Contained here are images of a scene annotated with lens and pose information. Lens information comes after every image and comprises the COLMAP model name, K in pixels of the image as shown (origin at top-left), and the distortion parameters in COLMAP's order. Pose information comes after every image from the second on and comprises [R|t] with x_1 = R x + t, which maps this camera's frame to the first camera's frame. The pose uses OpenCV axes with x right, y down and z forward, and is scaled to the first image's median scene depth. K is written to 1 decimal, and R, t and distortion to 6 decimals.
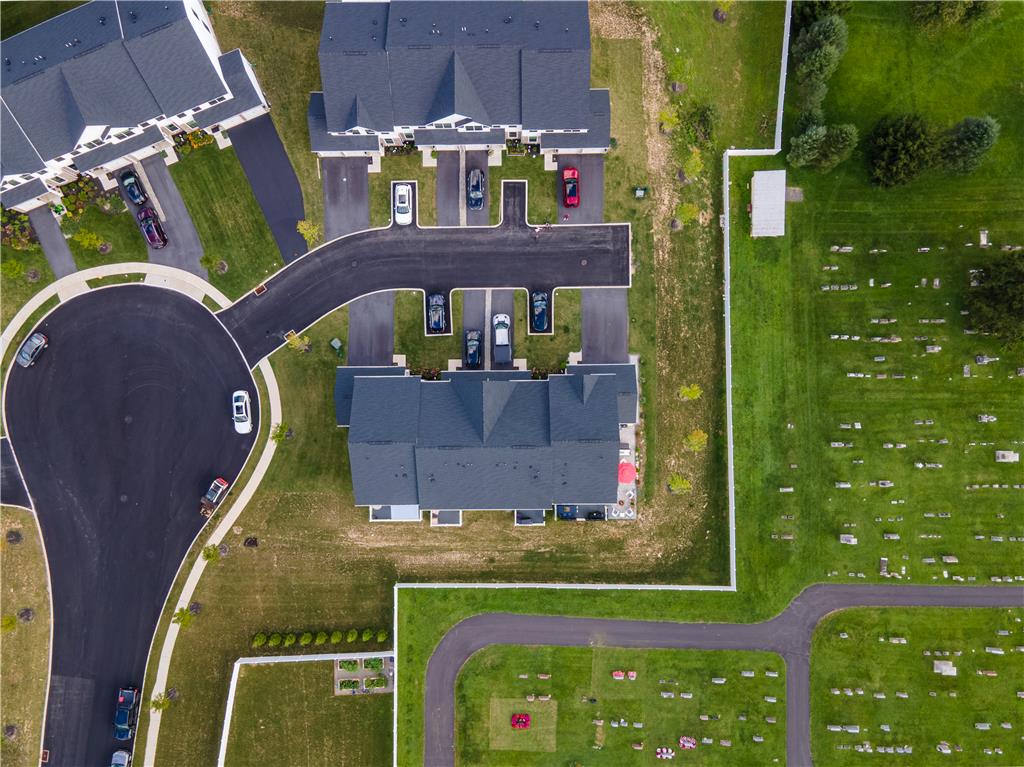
lens RADIAL K [[749.3, 0, 492.1], [0, 749.3, 385.3], [0, 0, 1]] dist [0.020957, 0.012989]
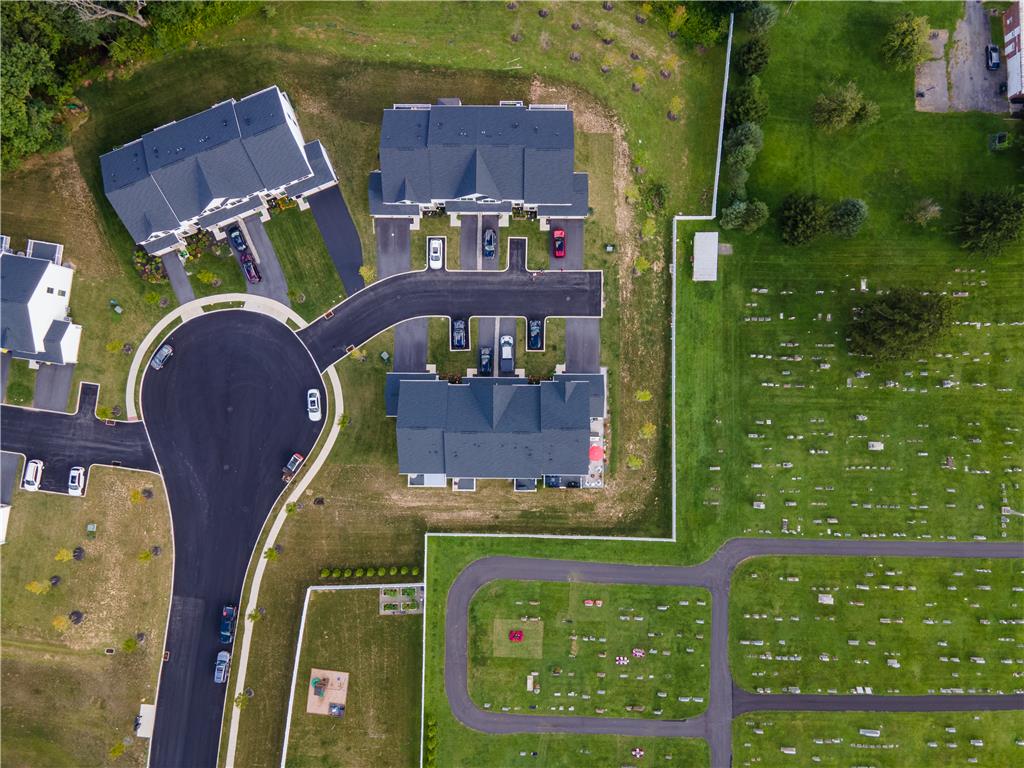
lens RADIAL K [[749.3, 0, 510.2], [0, 749.3, 385.3], [0, 0, 1]] dist [0.020957, 0.012989]
pose [[0.999494, 0.015369, 0.027865, -0.017961], [-0.015309, 0.999880, -0.002373, -0.001977], [-0.027899, 0.001945, 0.999609, -0.356146]]
